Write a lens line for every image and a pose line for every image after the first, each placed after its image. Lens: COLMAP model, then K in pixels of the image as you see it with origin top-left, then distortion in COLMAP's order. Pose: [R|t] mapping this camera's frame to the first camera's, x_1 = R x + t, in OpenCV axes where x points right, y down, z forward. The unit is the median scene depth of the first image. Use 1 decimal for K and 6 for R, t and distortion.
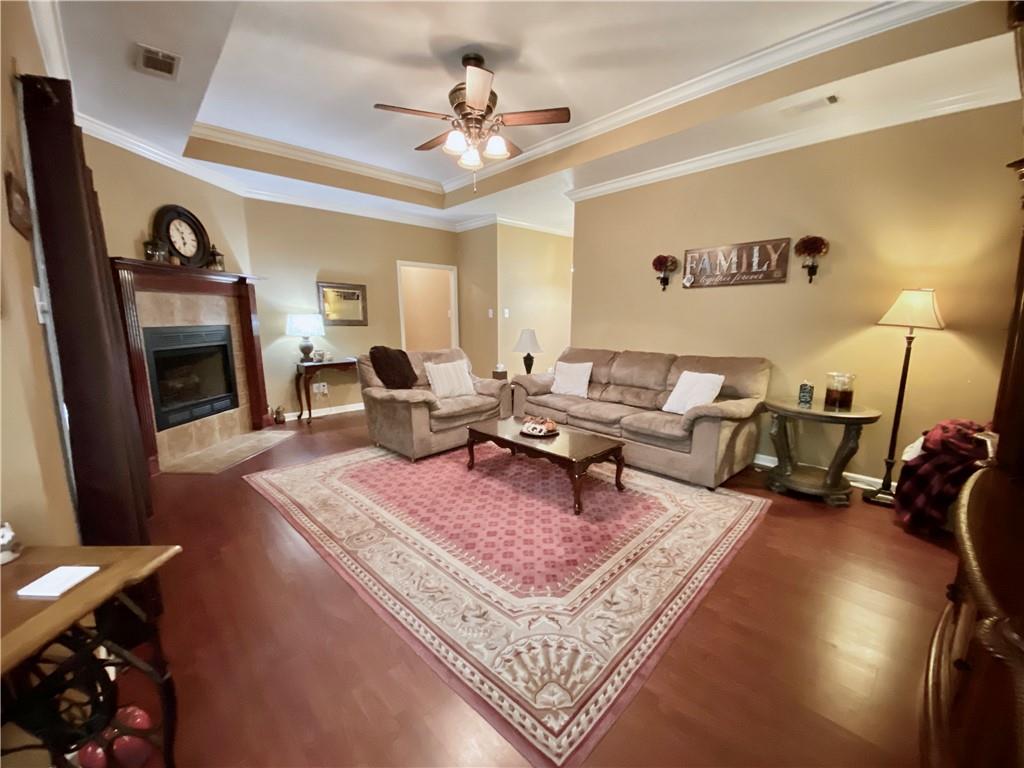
lens RADIAL K [[413.9, 0, 512.0], [0, 413.9, 384.0], [0, 0, 1]] dist [0.030119, -0.025382]
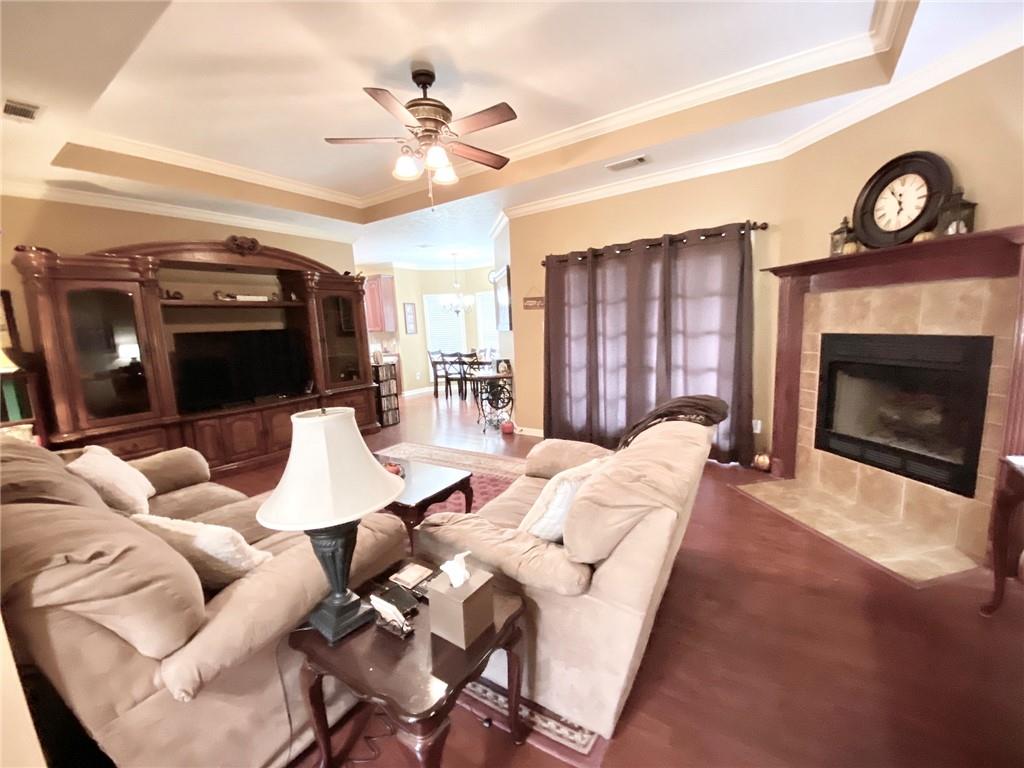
lens RADIAL K [[413.9, 0, 512.0], [0, 413.9, 384.0], [0, 0, 1]] dist [0.030119, -0.025382]
pose [[-0.975570, 0.074744, -0.206585, -0.027112], [0.012067, 0.957156, 0.289322, -0.283832], [0.219359, 0.279761, -0.934674, 1.630293]]
